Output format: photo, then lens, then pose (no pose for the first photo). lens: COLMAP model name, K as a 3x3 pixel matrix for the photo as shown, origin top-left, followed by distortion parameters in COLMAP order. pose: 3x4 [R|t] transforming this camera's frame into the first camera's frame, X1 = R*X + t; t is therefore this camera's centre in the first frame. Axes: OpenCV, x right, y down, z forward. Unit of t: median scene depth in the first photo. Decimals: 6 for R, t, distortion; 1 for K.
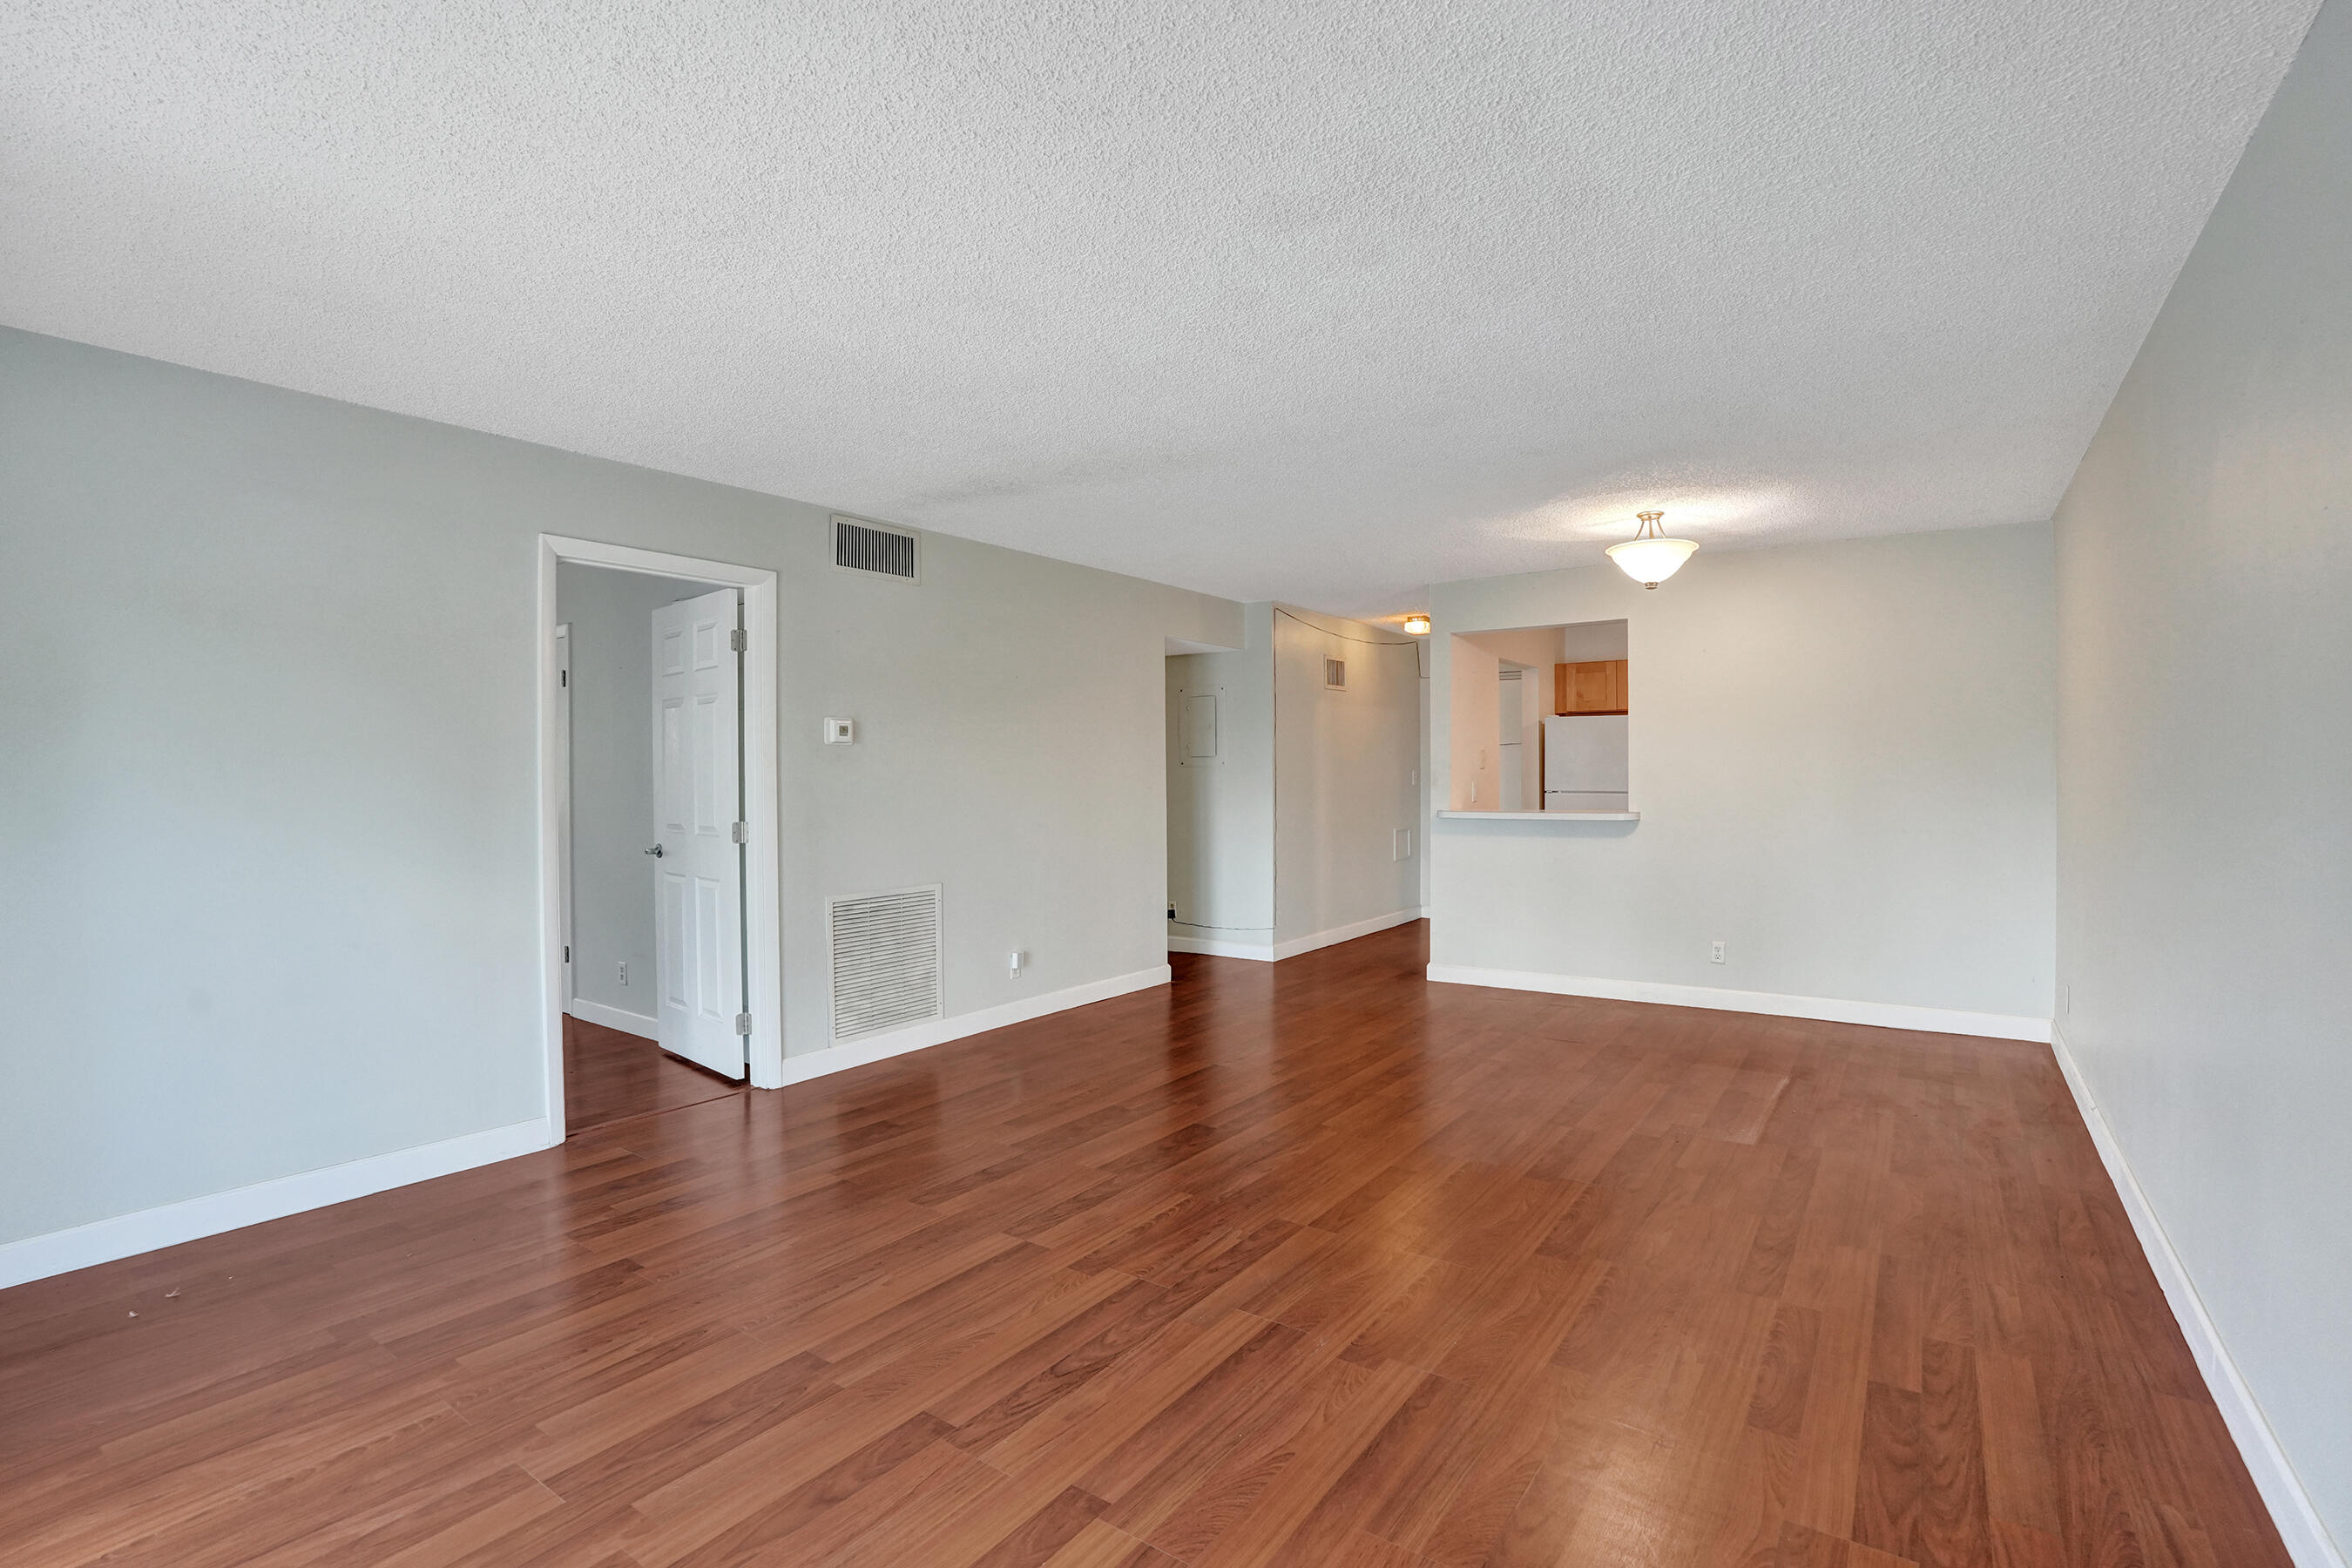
lens RADIAL K [[1086.8, 0, 1176.0], [0, 1086.8, 784.0], [0, 0, 1]] dist [-0.080091, 0.033786]
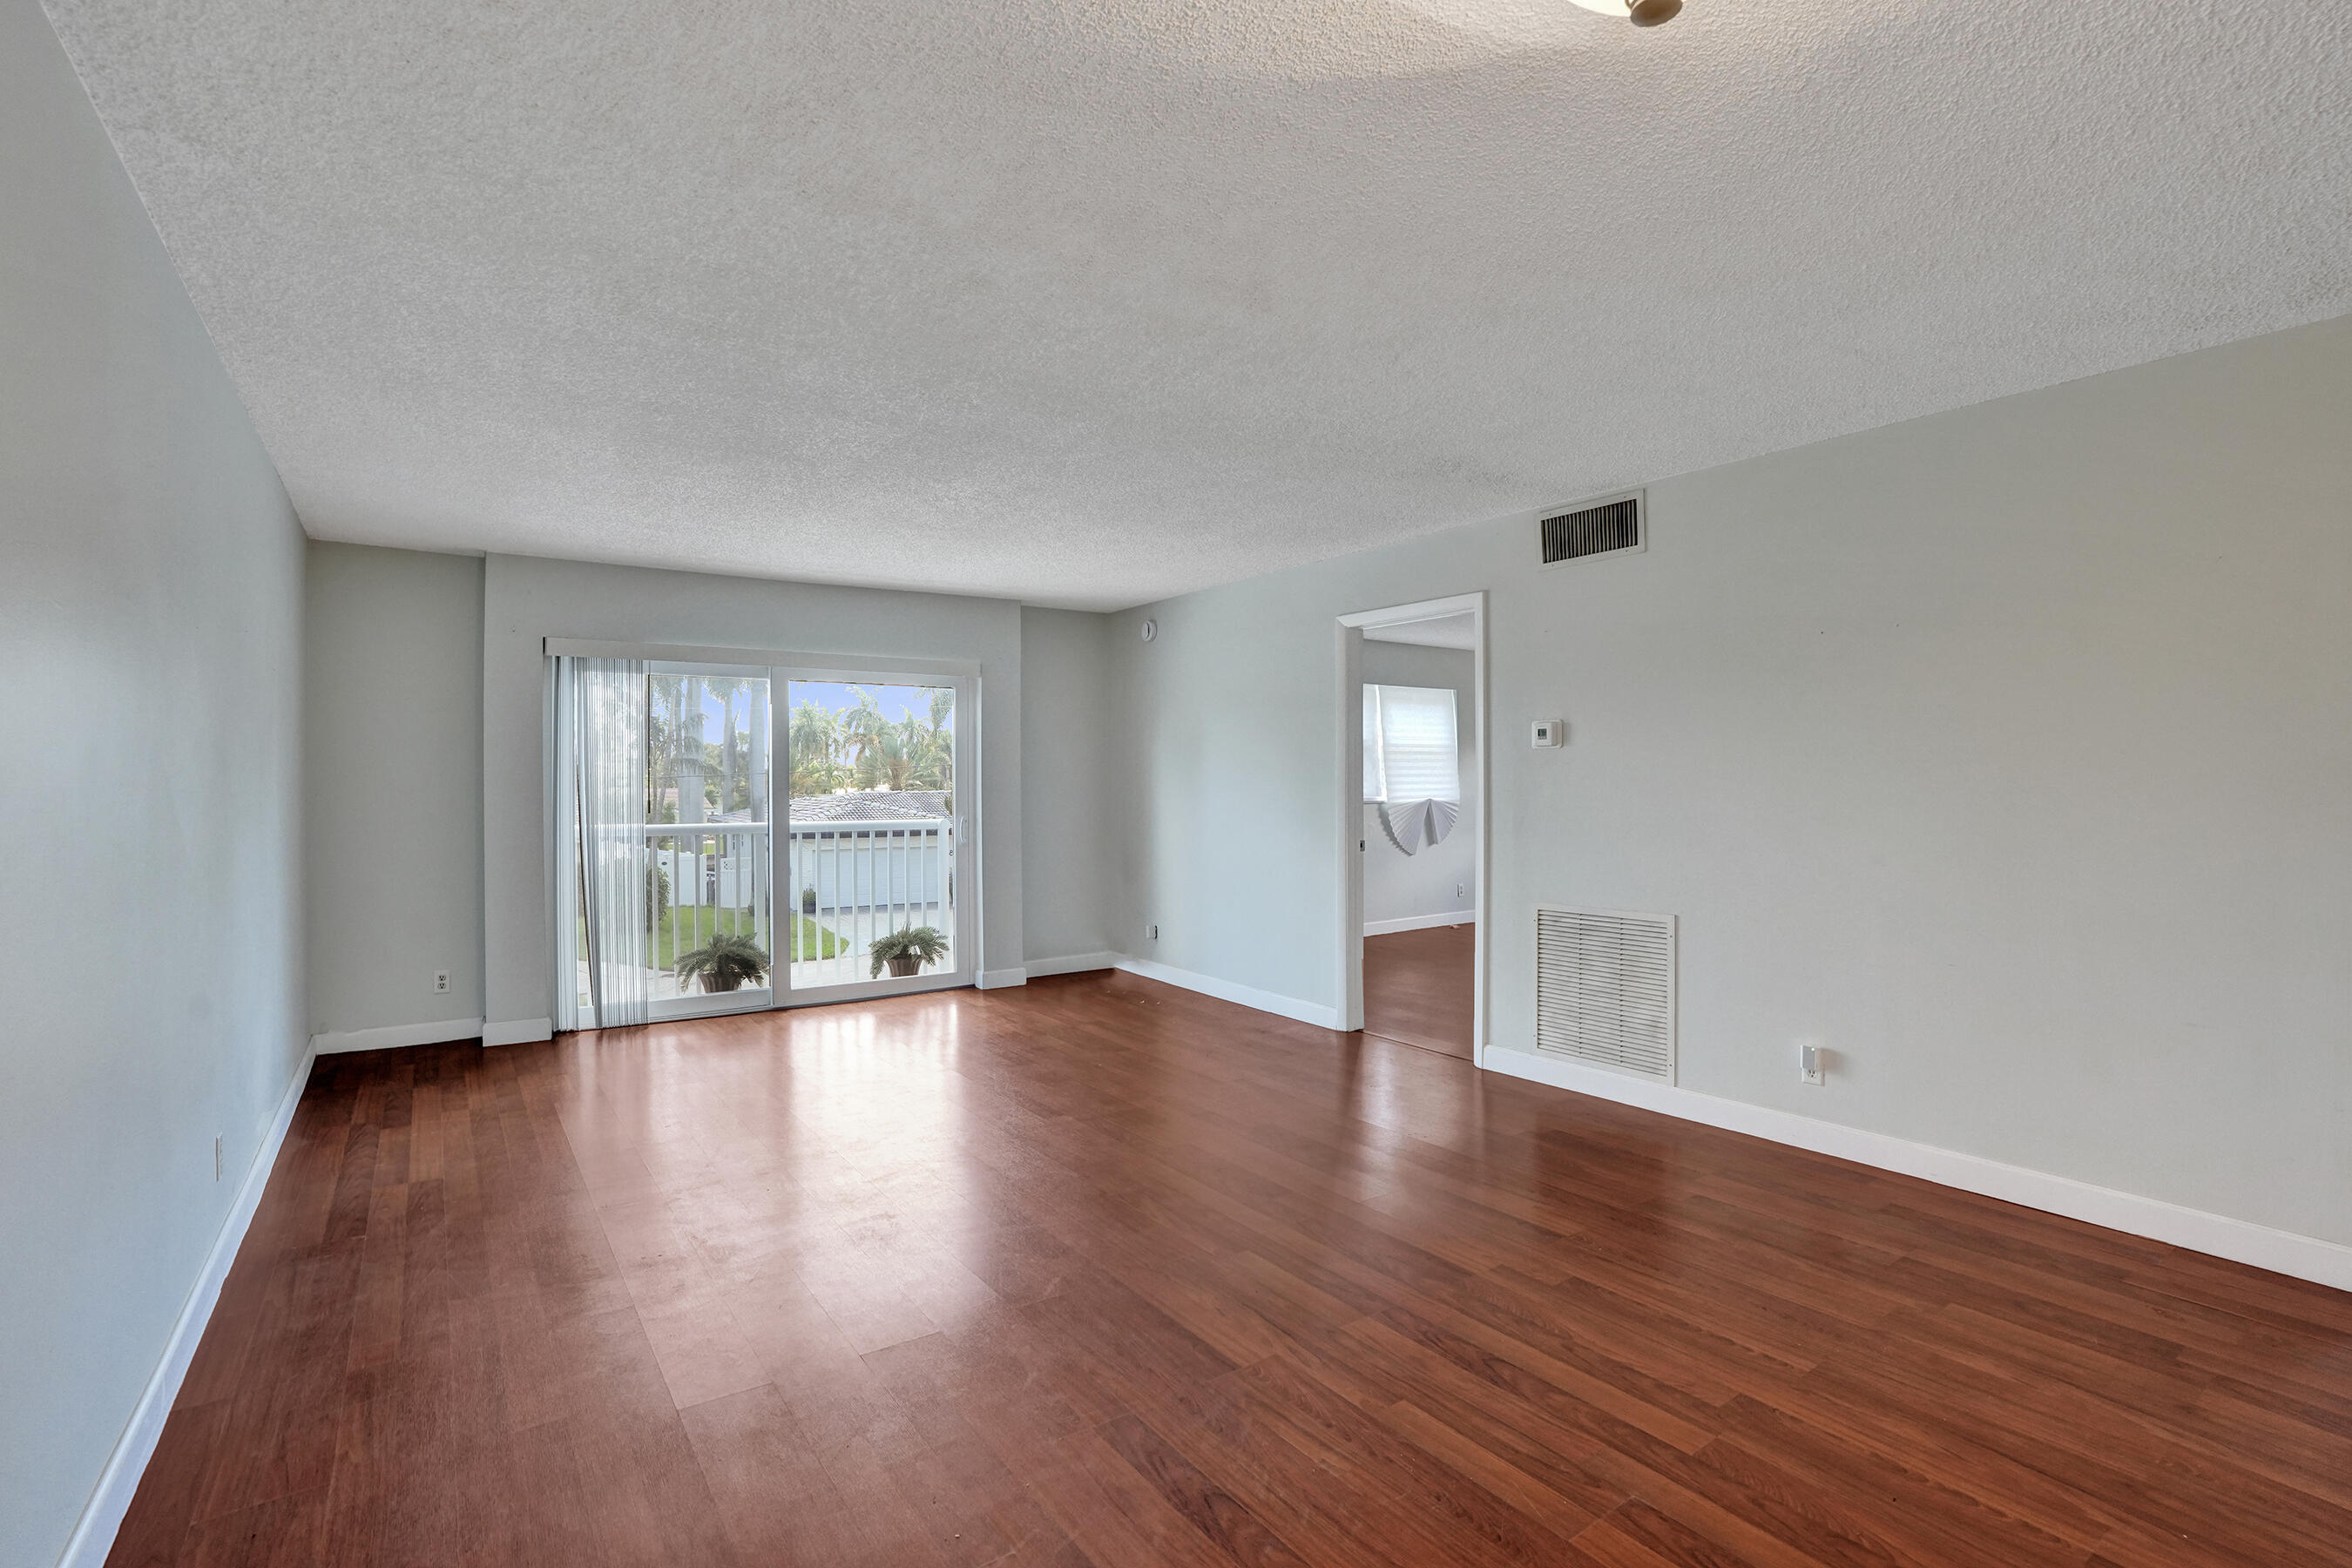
lens RADIAL K [[1086.8, 0, 1176.0], [0, 1086.8, 784.0], [0, 0, 1]] dist [-0.080091, 0.033786]
pose [[-0.342320, 0.004365, -0.939573, 0.693305], [-0.008700, 0.999932, 0.007815, -0.008790], [0.939543, 0.010850, -0.342258, 0.988170]]
